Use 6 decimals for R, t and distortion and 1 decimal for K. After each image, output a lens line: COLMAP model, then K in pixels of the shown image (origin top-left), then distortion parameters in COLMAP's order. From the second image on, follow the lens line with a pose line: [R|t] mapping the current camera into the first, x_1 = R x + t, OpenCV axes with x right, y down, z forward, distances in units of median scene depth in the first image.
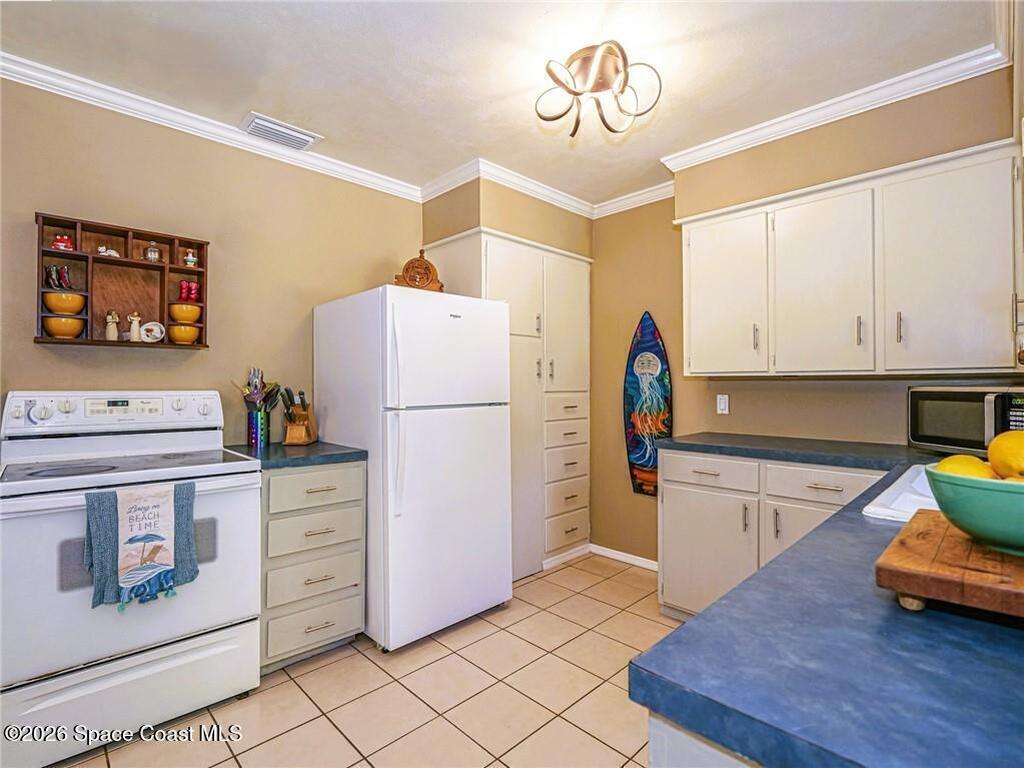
lens RADIAL K [[480.7, 0, 510.6], [0, 480.7, 367.7], [0, 0, 1]] dist [-0.024410, -0.000289]
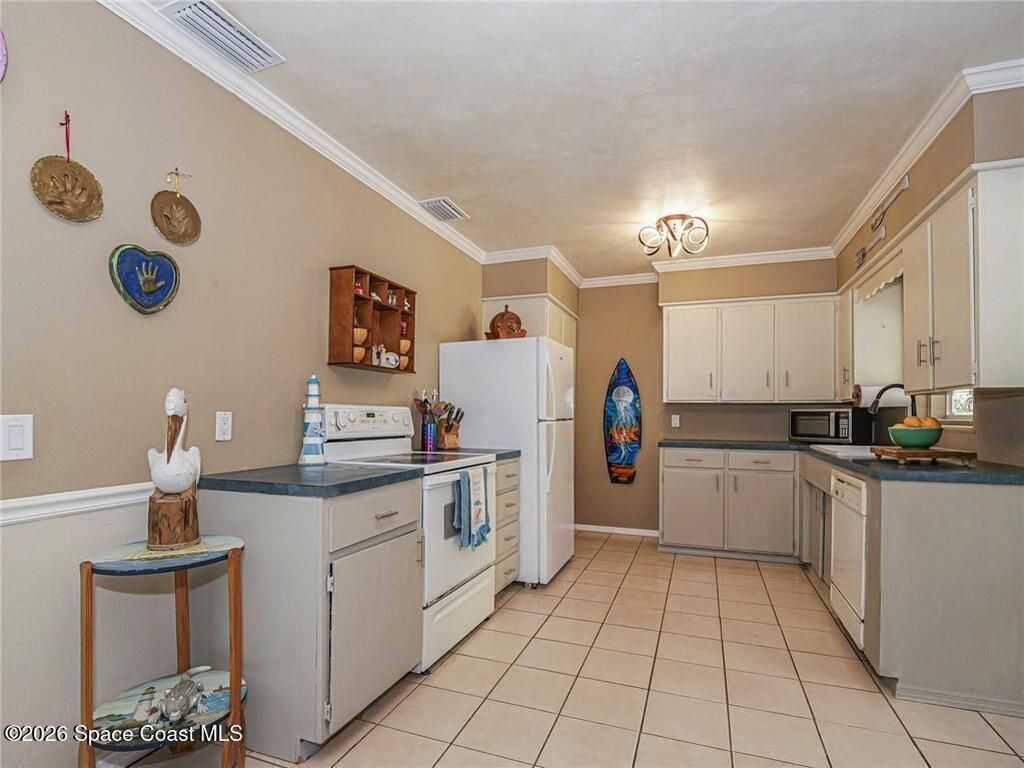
lens RADIAL K [[493.6, 0, 511.6], [0, 493.6, 390.5], [0, 0, 1]] dist [-0.013544, -0.000582]
pose [[0.908450, 0.027839, 0.417066, -0.764948], [-0.023034, 0.999598, -0.016550, 0.016398], [-0.417359, 0.005428, 0.908726, -0.267325]]
